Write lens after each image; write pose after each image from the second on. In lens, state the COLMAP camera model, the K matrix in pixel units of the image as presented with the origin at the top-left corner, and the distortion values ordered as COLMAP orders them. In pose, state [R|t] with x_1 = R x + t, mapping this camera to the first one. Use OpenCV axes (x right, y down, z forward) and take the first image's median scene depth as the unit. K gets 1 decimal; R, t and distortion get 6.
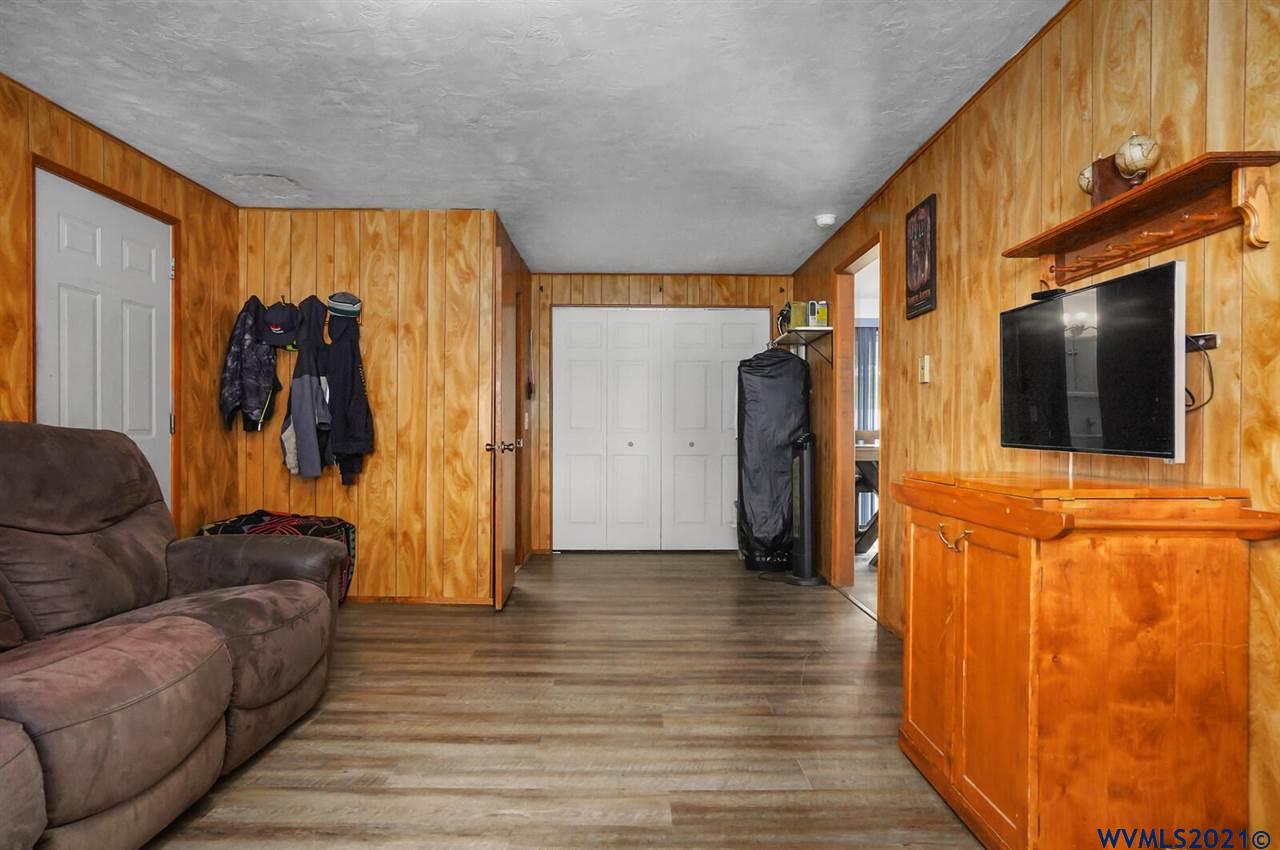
lens RADIAL K [[701.3, 0, 638.0], [0, 701.3, 423.3], [0, 0, 1]] dist [-0.000553, -0.000153]
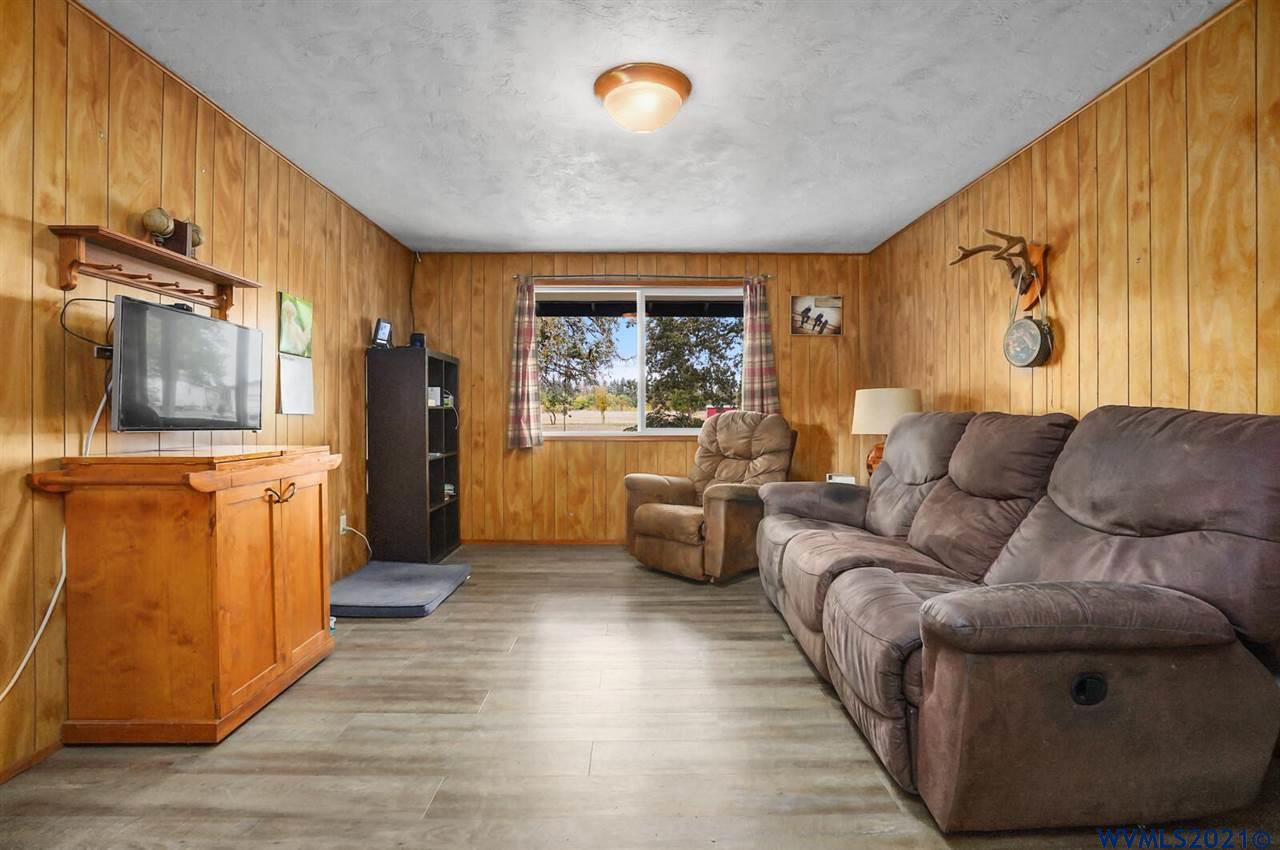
lens RADIAL K [[588.0, 0, 640.8], [0, 588.0, 416.1], [0, 0, 1]] dist [0.000260, 0.000037]
pose [[-0.999998, -0.000007, 0.001742, -0.219285], [0.000007, 0.999967, 0.008126, 0.004976], [-0.001742, 0.008126, -0.999965, 1.872568]]
